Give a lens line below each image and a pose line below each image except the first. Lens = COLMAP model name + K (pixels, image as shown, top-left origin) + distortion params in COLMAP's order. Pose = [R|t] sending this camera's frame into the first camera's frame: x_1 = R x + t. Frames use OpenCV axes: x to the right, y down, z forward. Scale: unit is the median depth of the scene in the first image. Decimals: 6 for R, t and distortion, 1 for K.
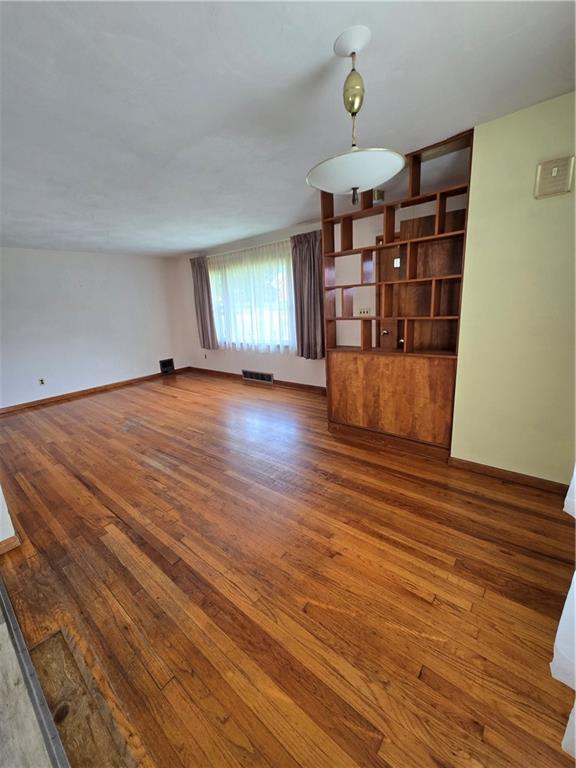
lens RADIAL K [[314.5, 0, 284.2], [0, 314.5, 382.2], [0, 0, 1]] dist [0.002232, -0.000539]
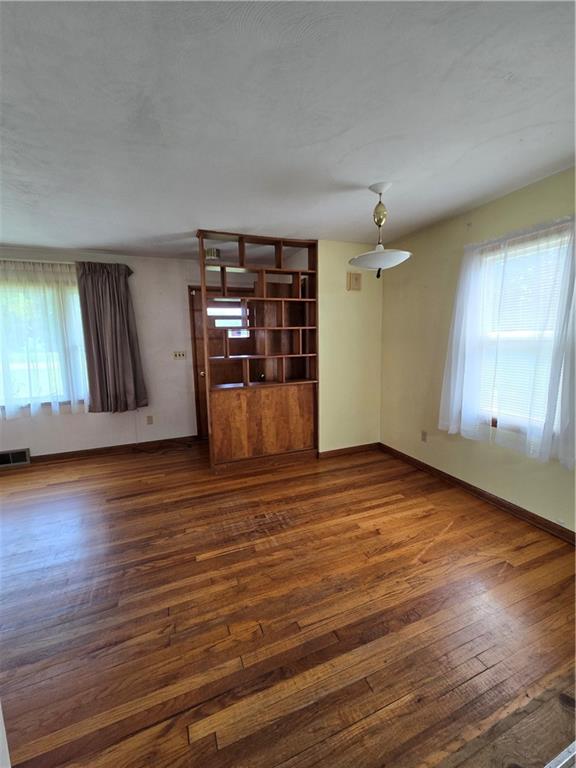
lens RADIAL K [[314.5, 0, 284.2], [0, 314.5, 382.2], [0, 0, 1]] dist [0.002232, -0.000539]
pose [[0.467237, -0.075784, 0.880878, -0.790480], [0.211911, 0.976877, -0.028359, -0.065671], [-0.858361, 0.199918, 0.472493, 0.430418]]
